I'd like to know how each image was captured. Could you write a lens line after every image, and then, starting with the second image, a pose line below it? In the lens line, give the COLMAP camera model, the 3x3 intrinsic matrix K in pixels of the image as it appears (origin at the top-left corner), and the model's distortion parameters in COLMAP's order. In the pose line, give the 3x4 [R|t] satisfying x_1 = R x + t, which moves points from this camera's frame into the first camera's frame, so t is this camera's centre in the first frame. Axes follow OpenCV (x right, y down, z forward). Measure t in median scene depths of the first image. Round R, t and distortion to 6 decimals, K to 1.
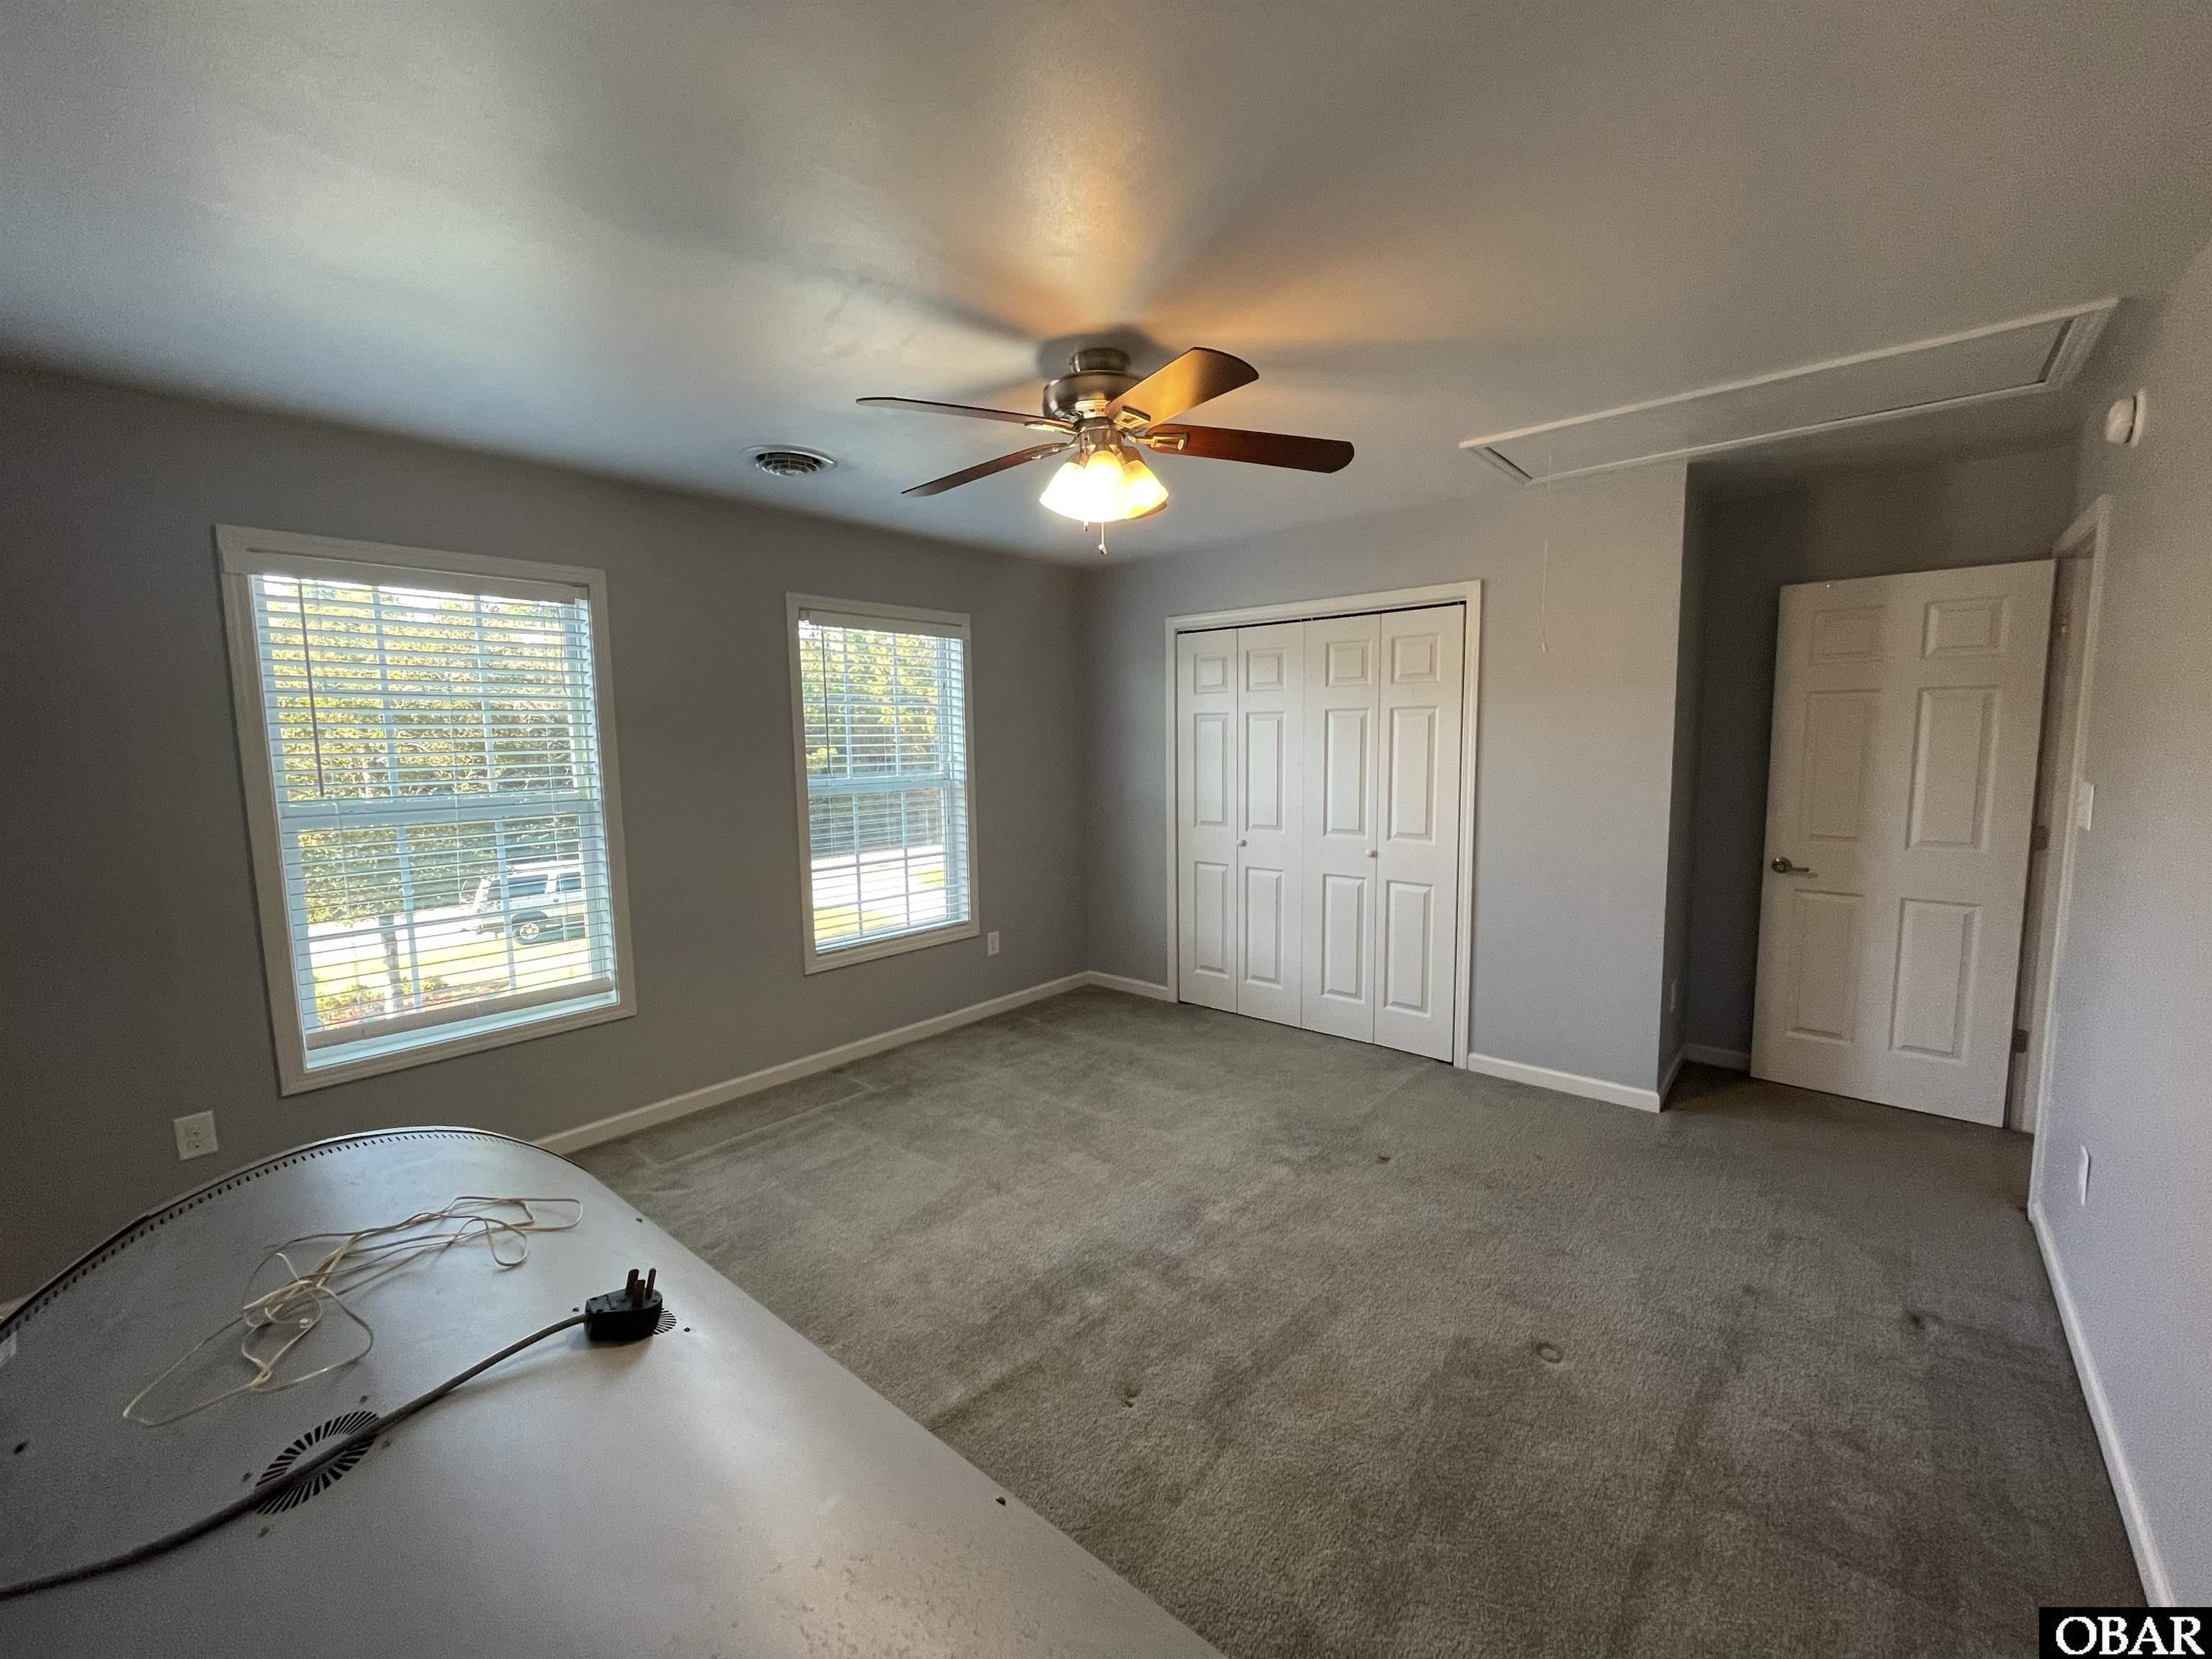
lens RADIAL K [[887.0, 0, 1106.0], [0, 887.0, 829.5], [0, 0, 1]] dist [-0.003031, -0.000245]
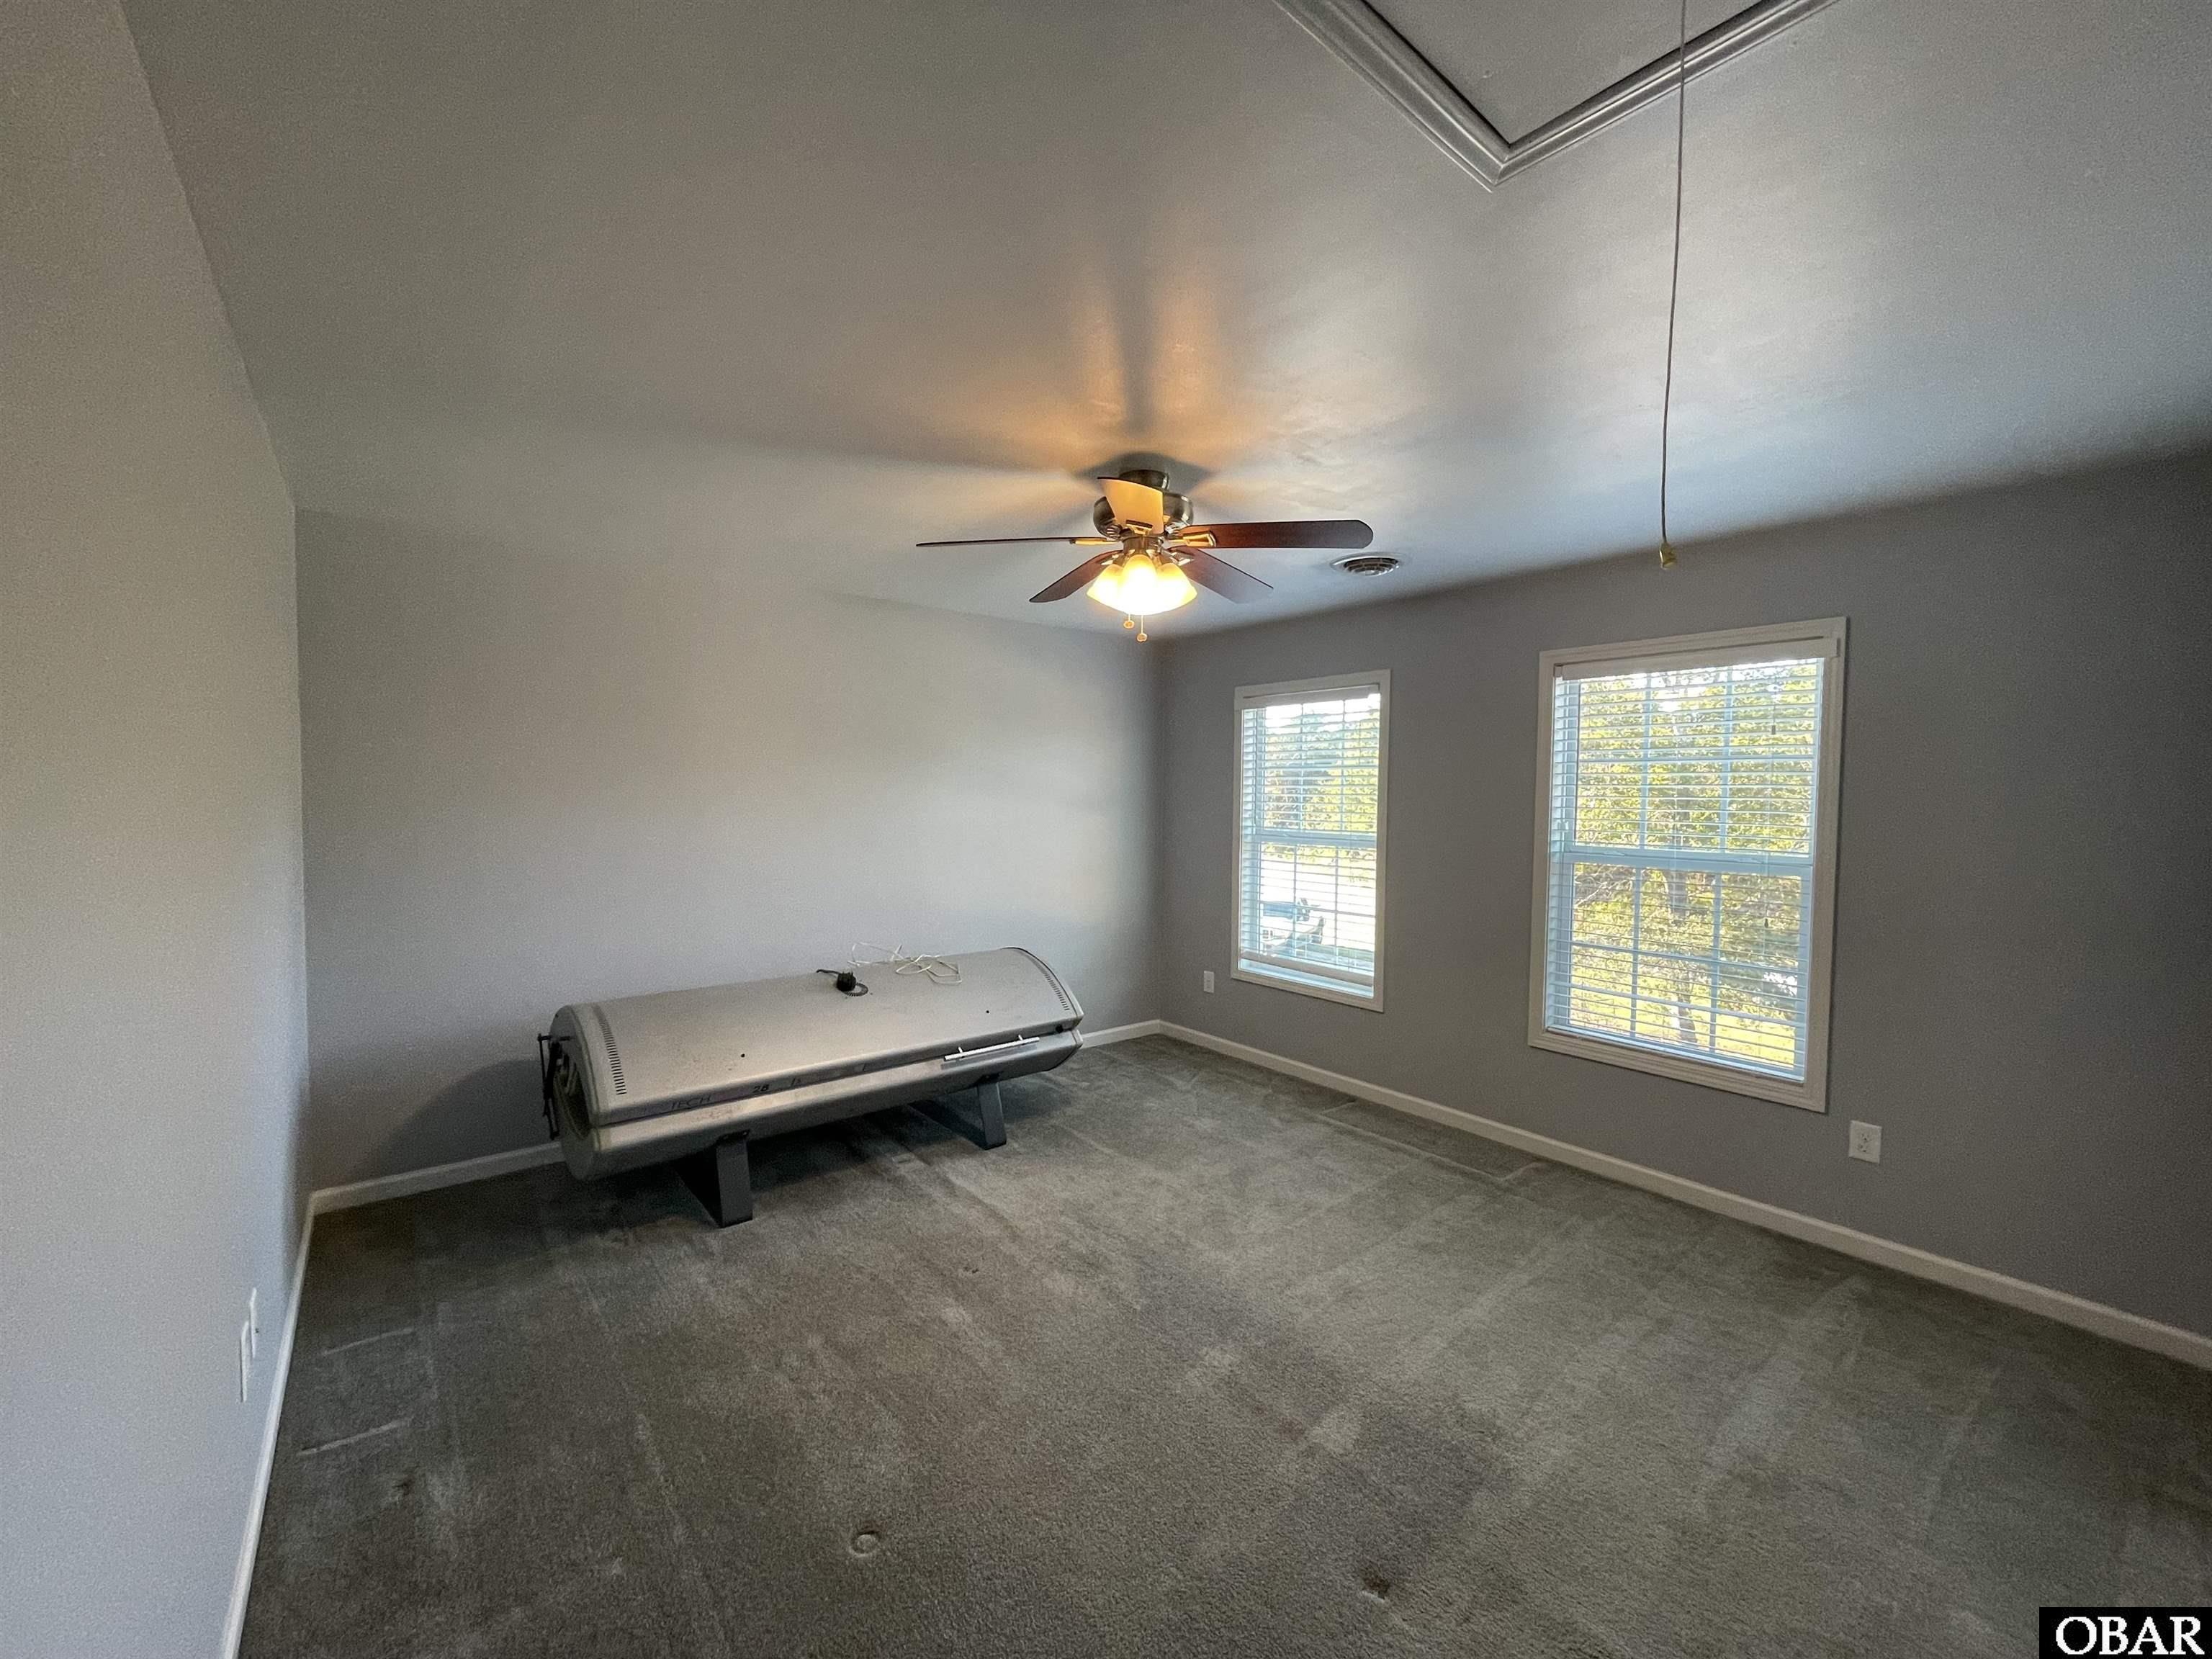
lens RADIAL K [[880.7, 0, 1152.3], [0, 880.7, 837.0], [0, 0, 1]] dist [-0.025256, -0.000069]
pose [[-0.150168, 0.057650, -0.986978, 0.693981], [-0.115026, 0.990500, 0.075357, -0.090289], [0.981946, 0.124844, -0.142110, 0.760806]]
